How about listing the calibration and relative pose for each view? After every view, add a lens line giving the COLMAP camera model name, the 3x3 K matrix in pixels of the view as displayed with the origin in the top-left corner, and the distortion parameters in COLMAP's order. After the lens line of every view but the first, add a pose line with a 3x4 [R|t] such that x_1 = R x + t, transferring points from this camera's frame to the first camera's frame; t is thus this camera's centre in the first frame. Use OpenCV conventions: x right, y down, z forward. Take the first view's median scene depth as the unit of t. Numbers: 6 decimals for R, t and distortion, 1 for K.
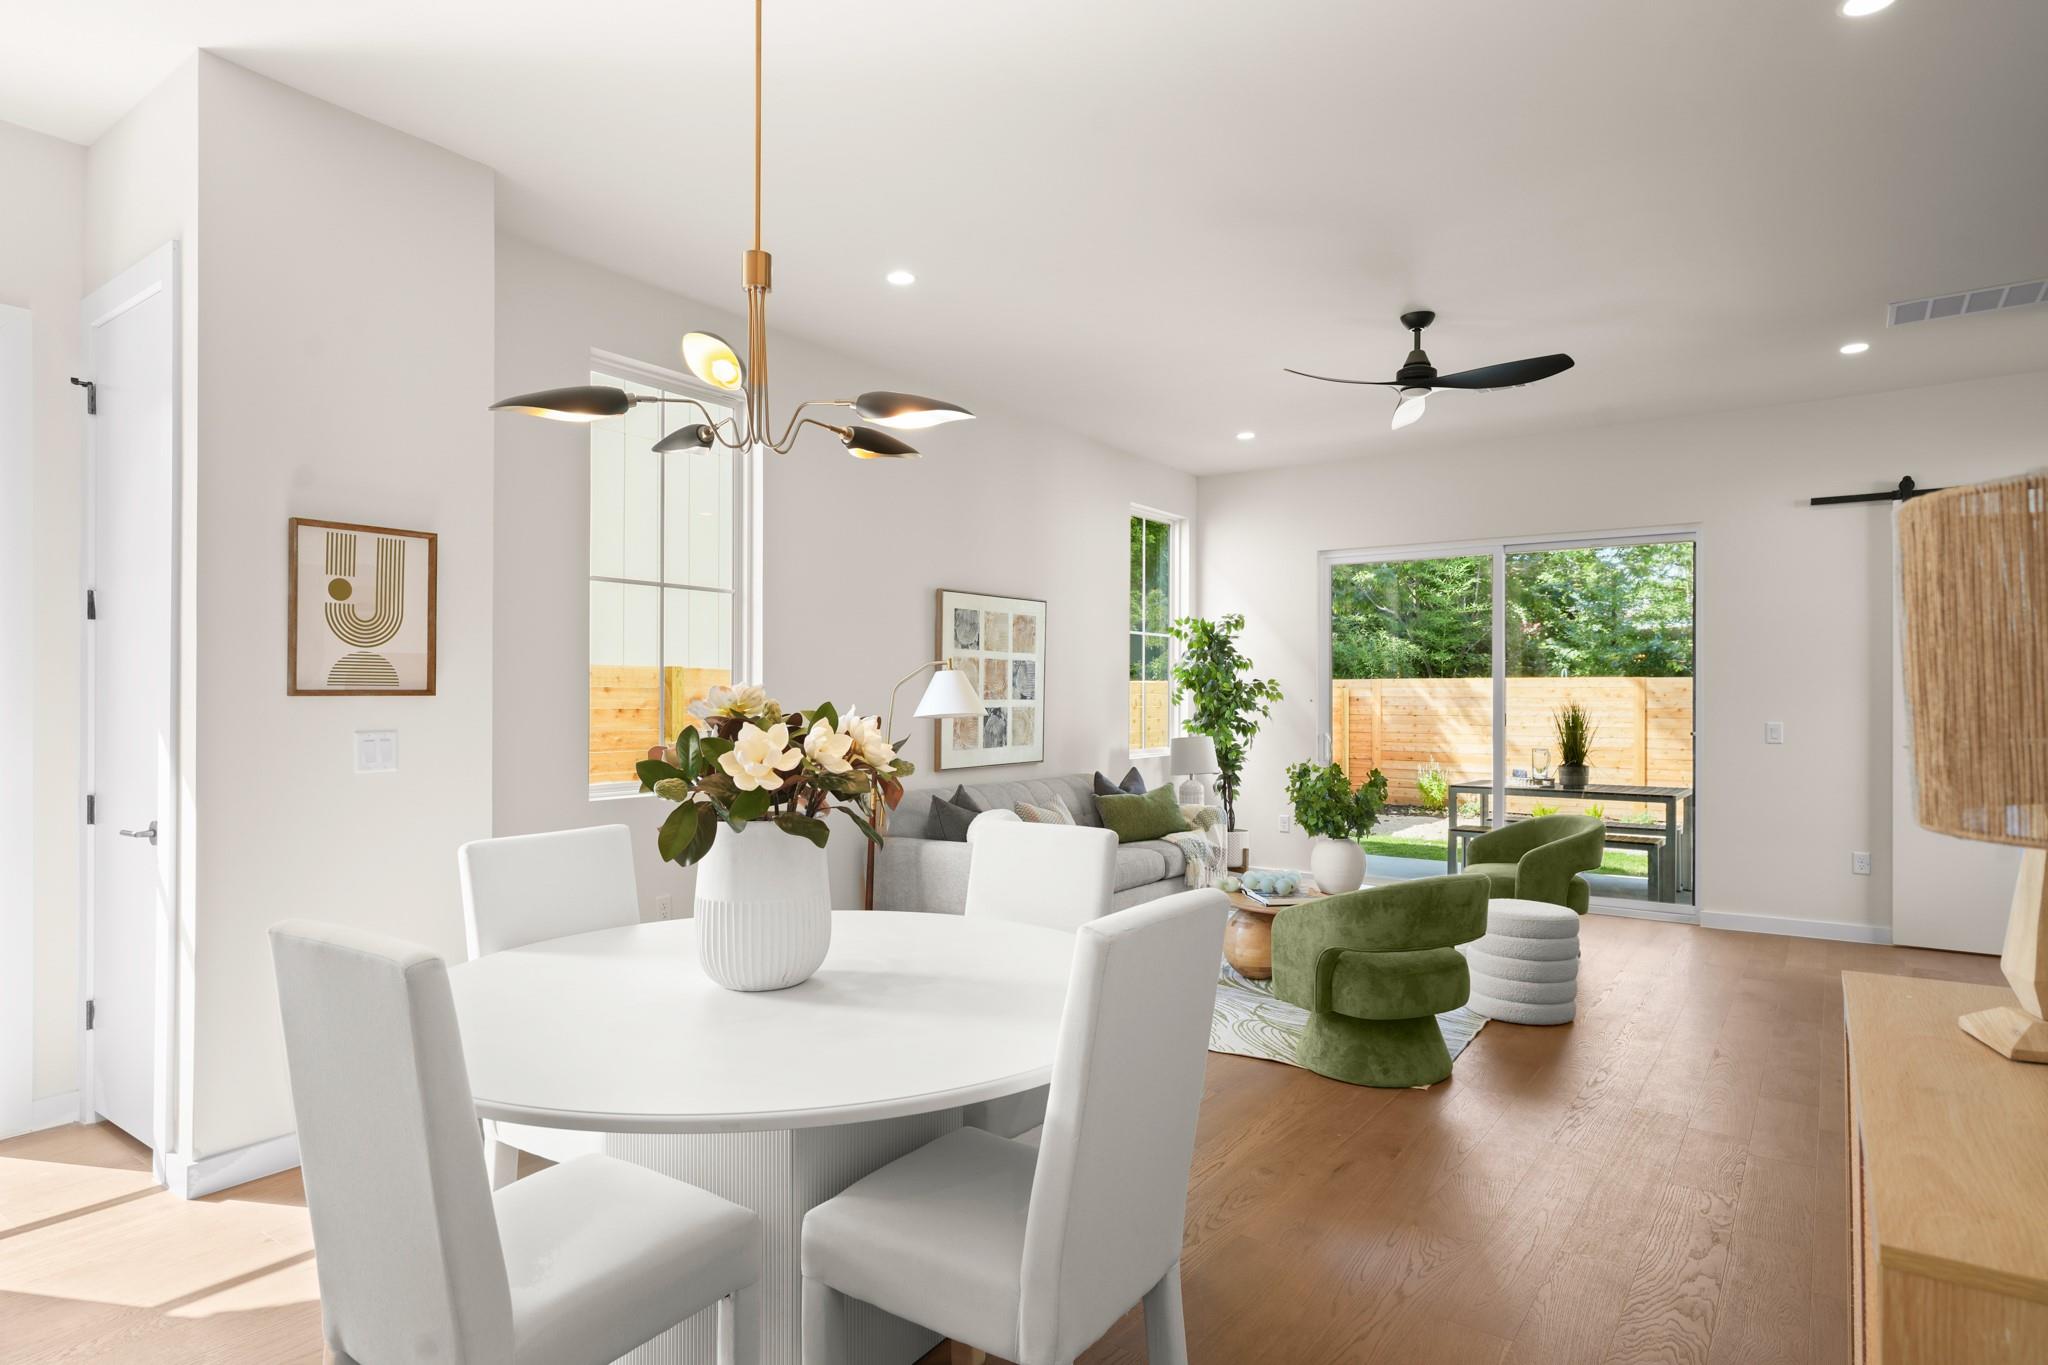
lens RADIAL K [[1108.1, 0, 1005.7], [0, 1108.1, 688.0], [0, 0, 1]] dist [-0.001467, -0.003640]
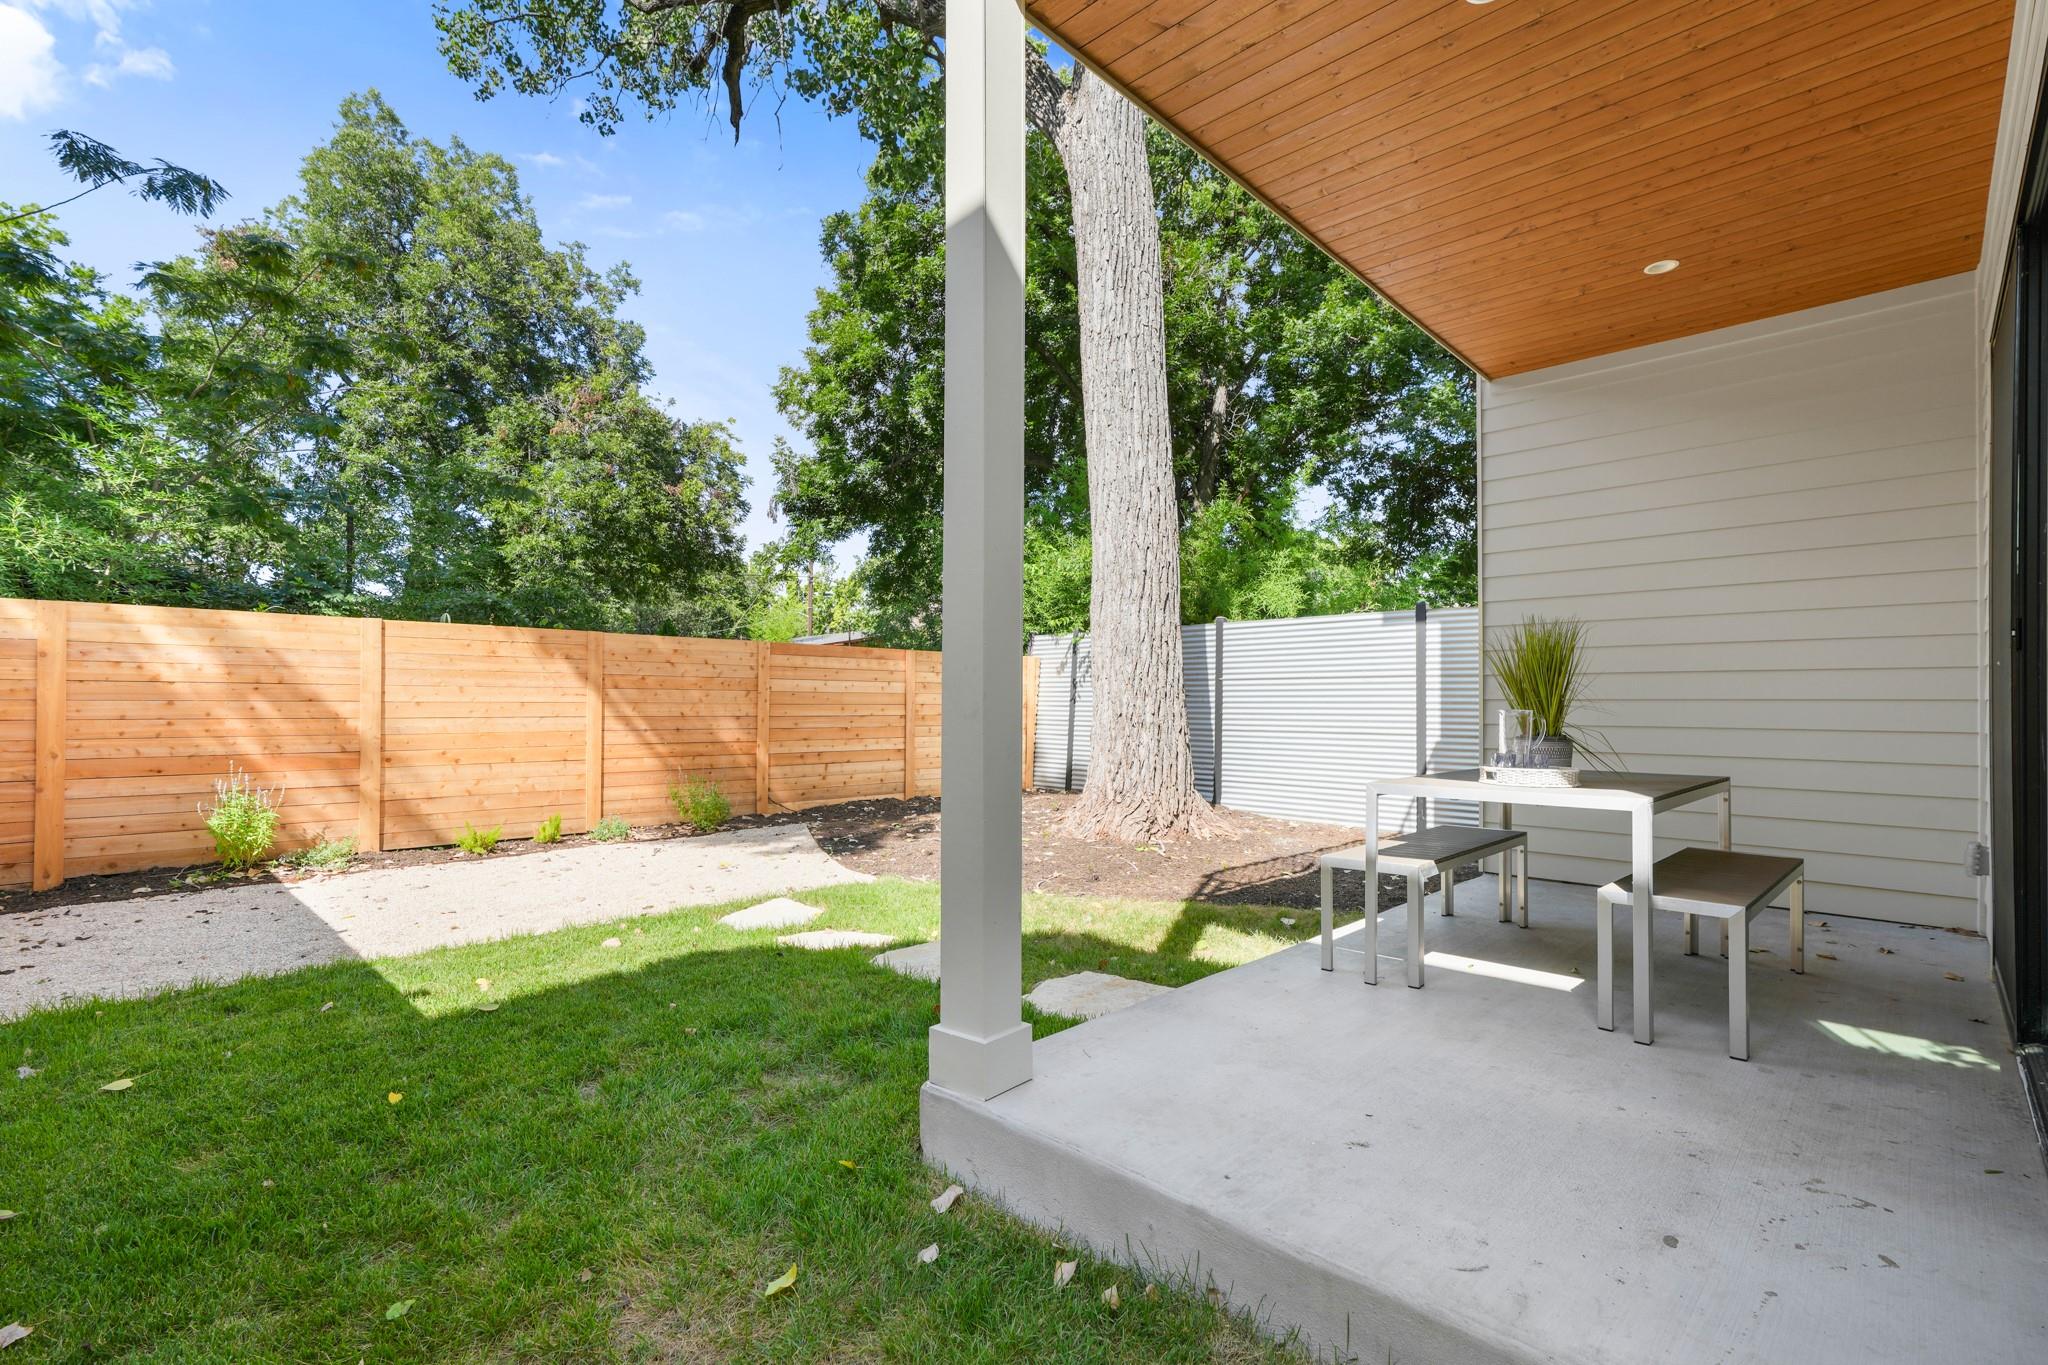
lens RADIAL K [[930.7, 0, 1024.4], [0, 930.7, 692.0], [0, 0, 1]] dist [-0.011890, -0.000788]
pose [[0.115370, 0.010642, 0.993266, 0.008766], [-0.013029, 0.999873, -0.009199, 0.074507], [-0.993237, -0.011880, 0.115494, 1.553636]]
